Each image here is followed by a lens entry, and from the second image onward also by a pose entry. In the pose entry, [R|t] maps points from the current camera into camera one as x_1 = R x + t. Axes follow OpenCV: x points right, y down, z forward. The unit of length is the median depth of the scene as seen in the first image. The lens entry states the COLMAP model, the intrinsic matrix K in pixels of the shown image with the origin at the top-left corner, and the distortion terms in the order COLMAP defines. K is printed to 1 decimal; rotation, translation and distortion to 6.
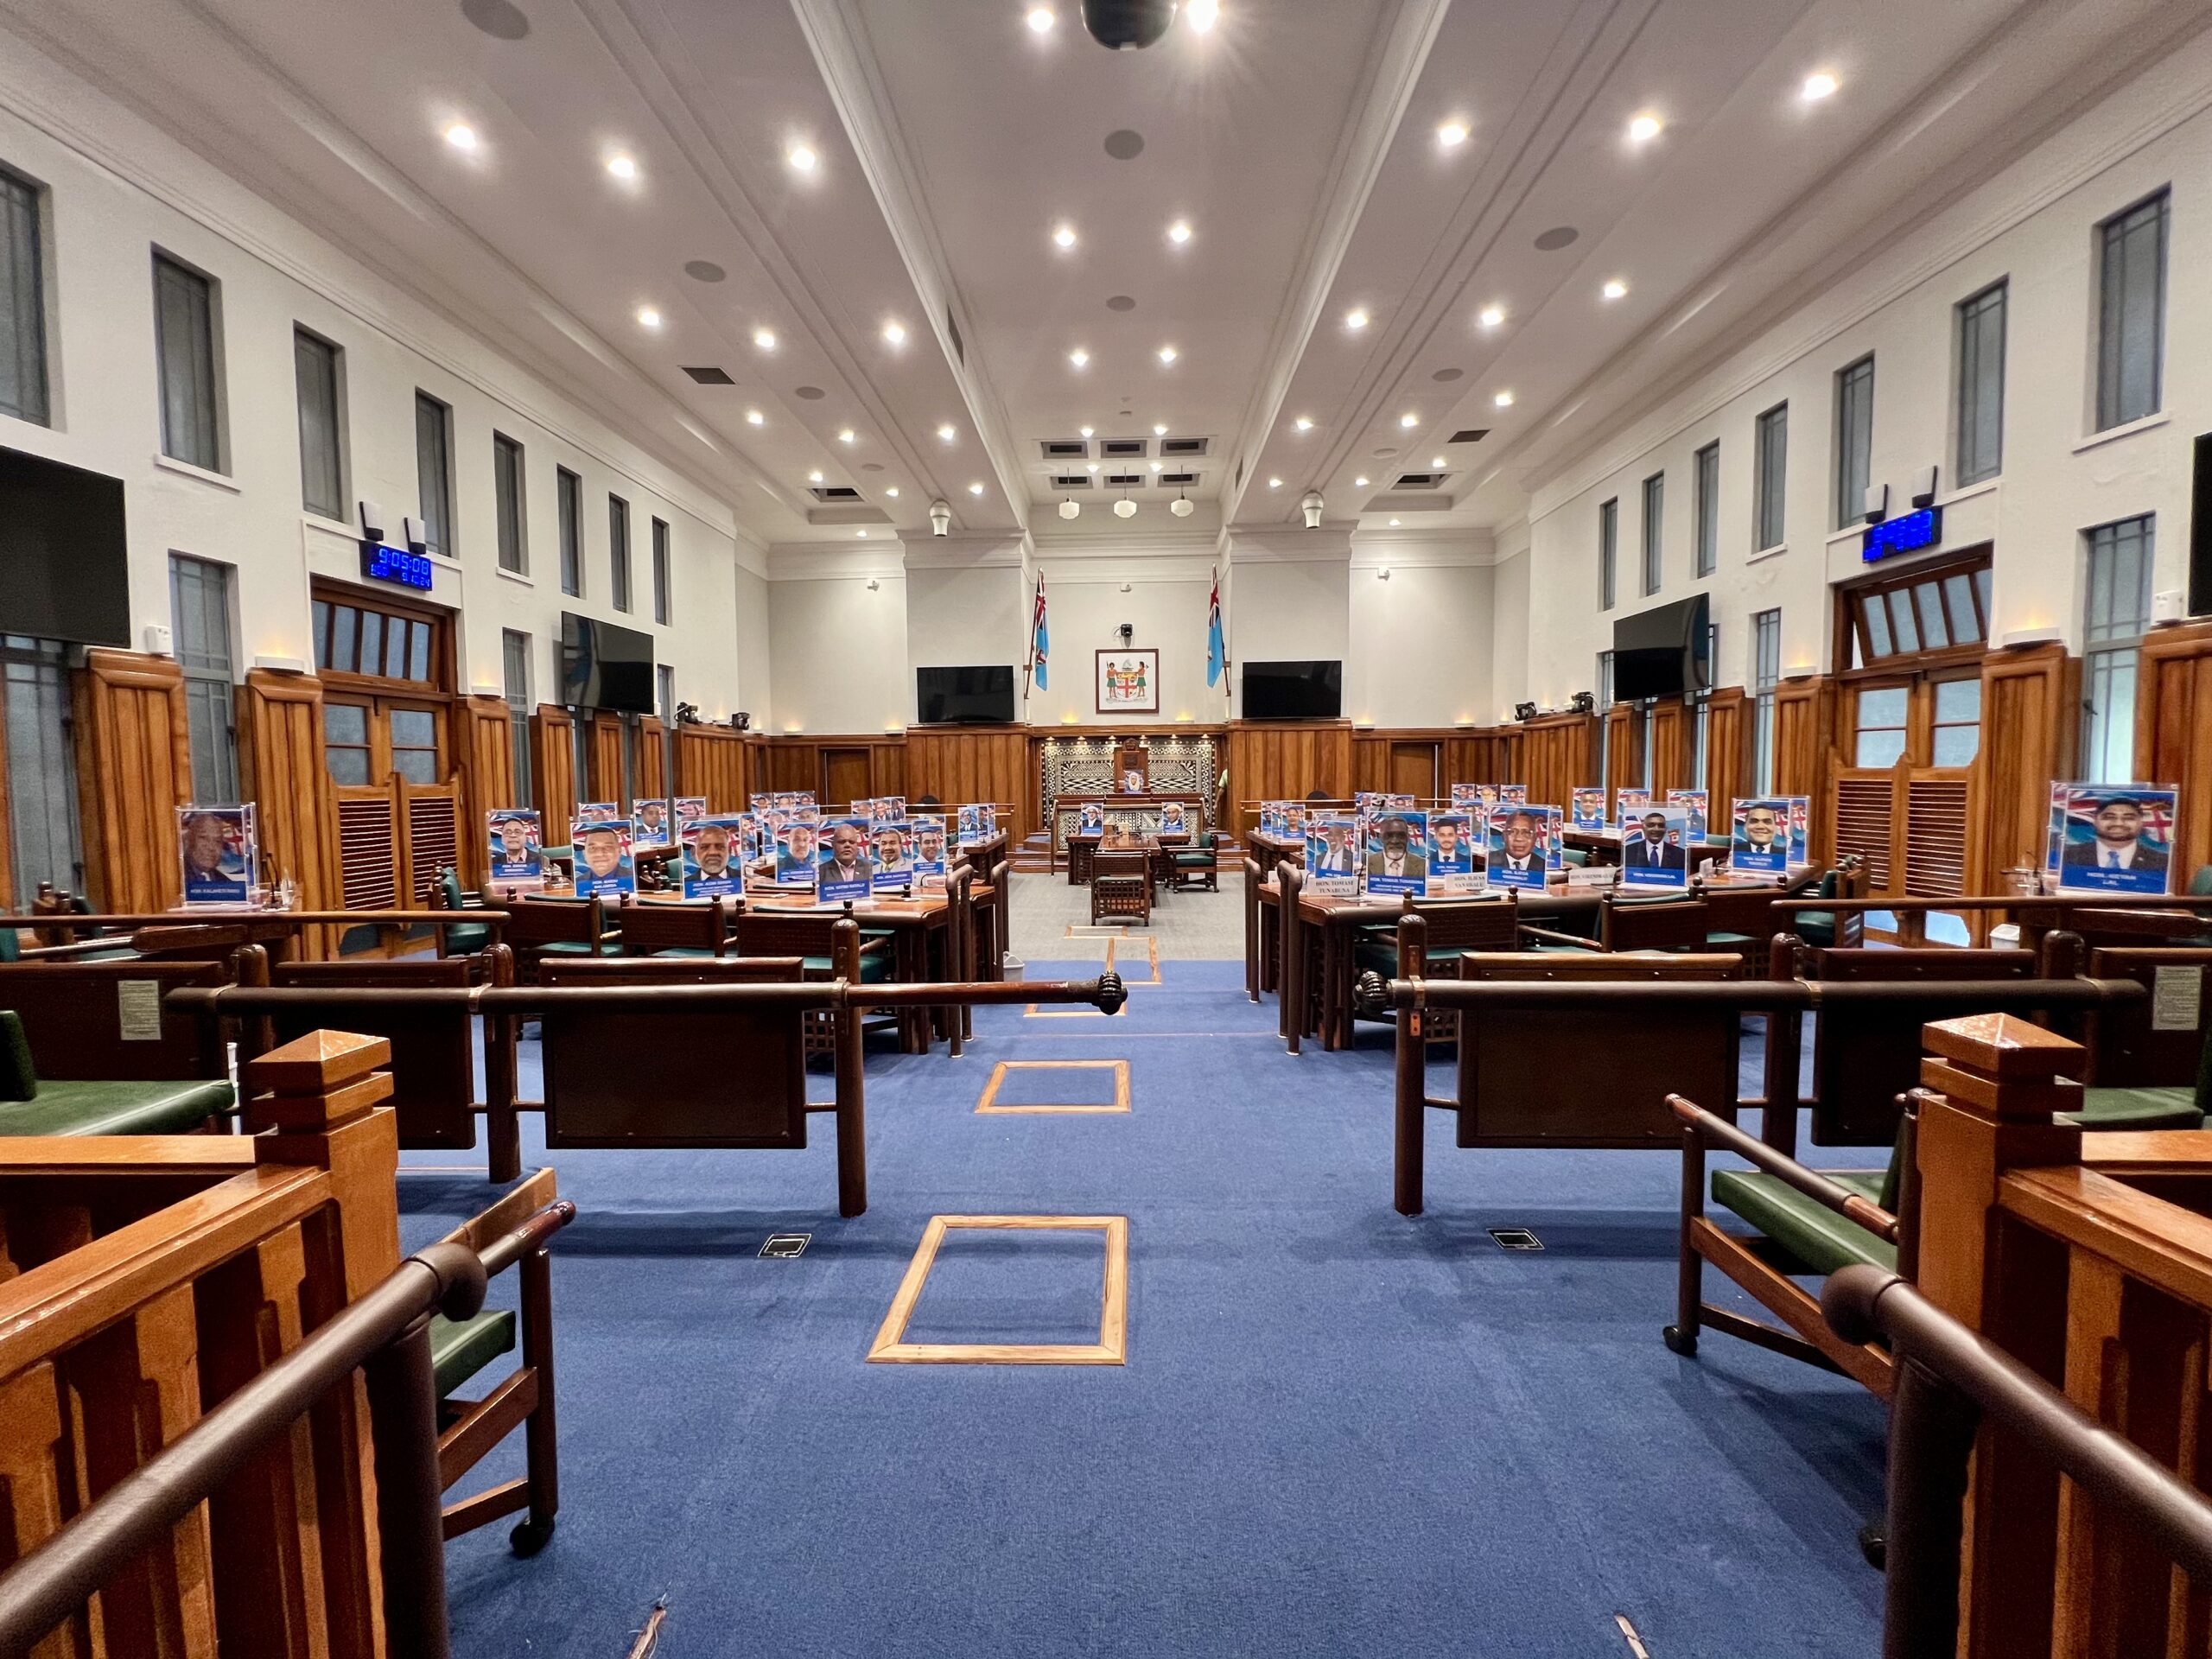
lens RADIAL K [[900.4, 0, 1104.2], [0, 900.4, 825.0], [0, 0, 1]] dist [0.000757, 0.000013]
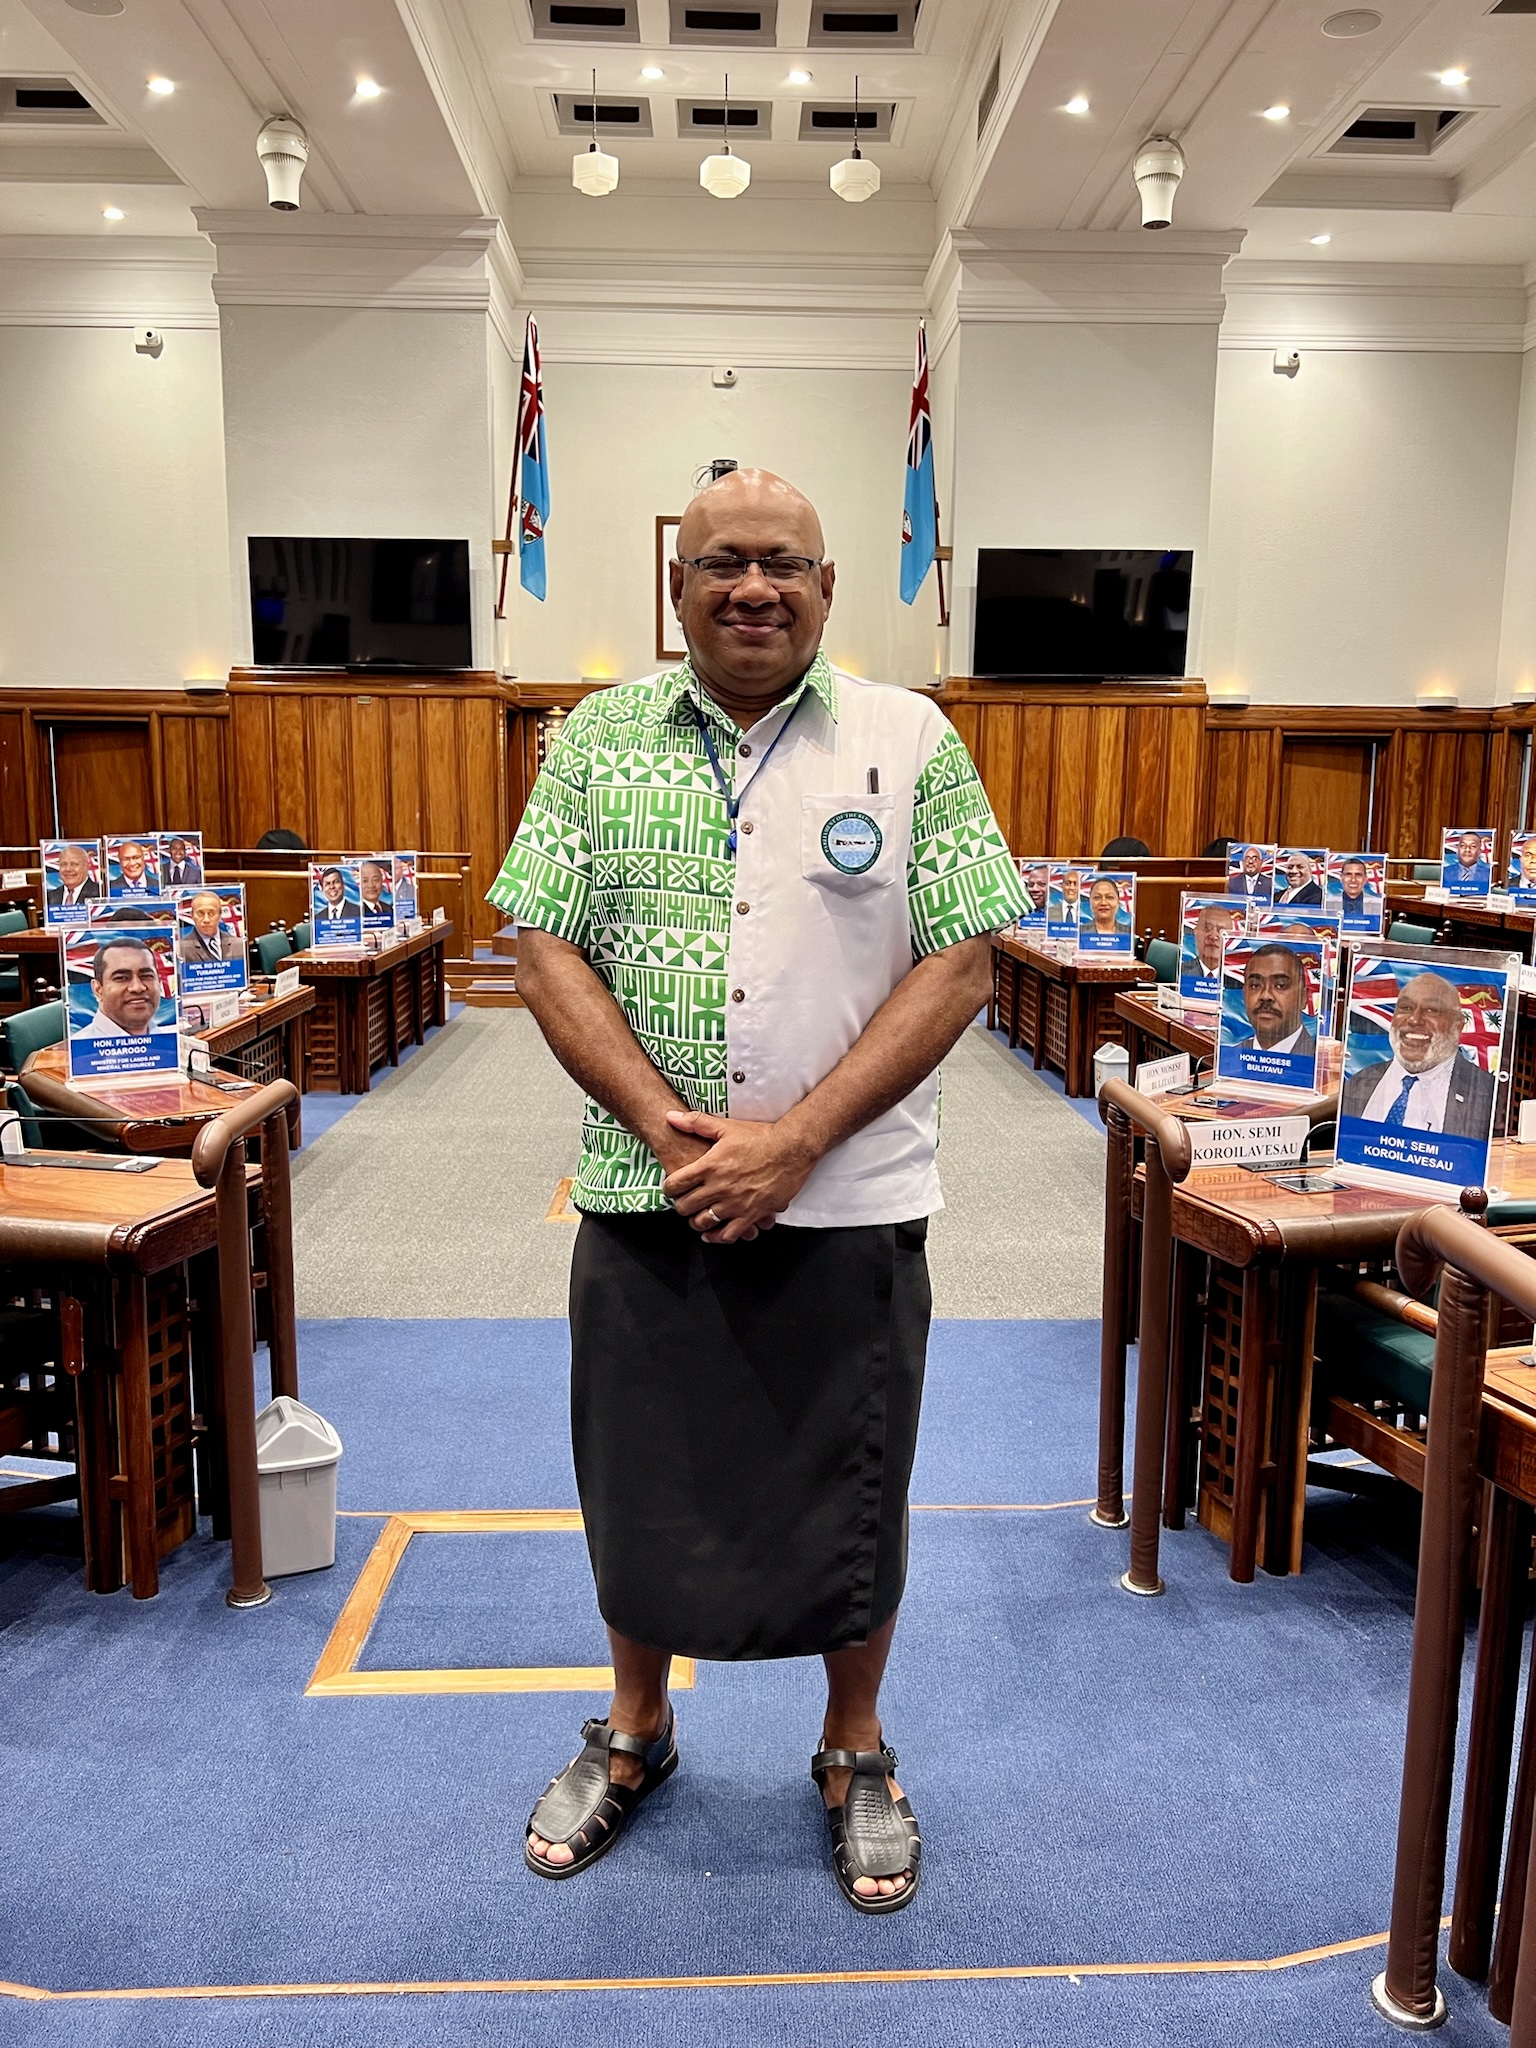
lens RADIAL K [[1509.2, 0, 769.7], [0, 1509.2, 1024.6], [0, 0, 1]] dist [0.023479, -0.009631]
pose [[0.998197, 0.012944, 0.058619, 0.007018], [-0.018394, 0.995459, 0.093398, -0.010823], [-0.057143, -0.094307, 0.993902, 0.221622]]
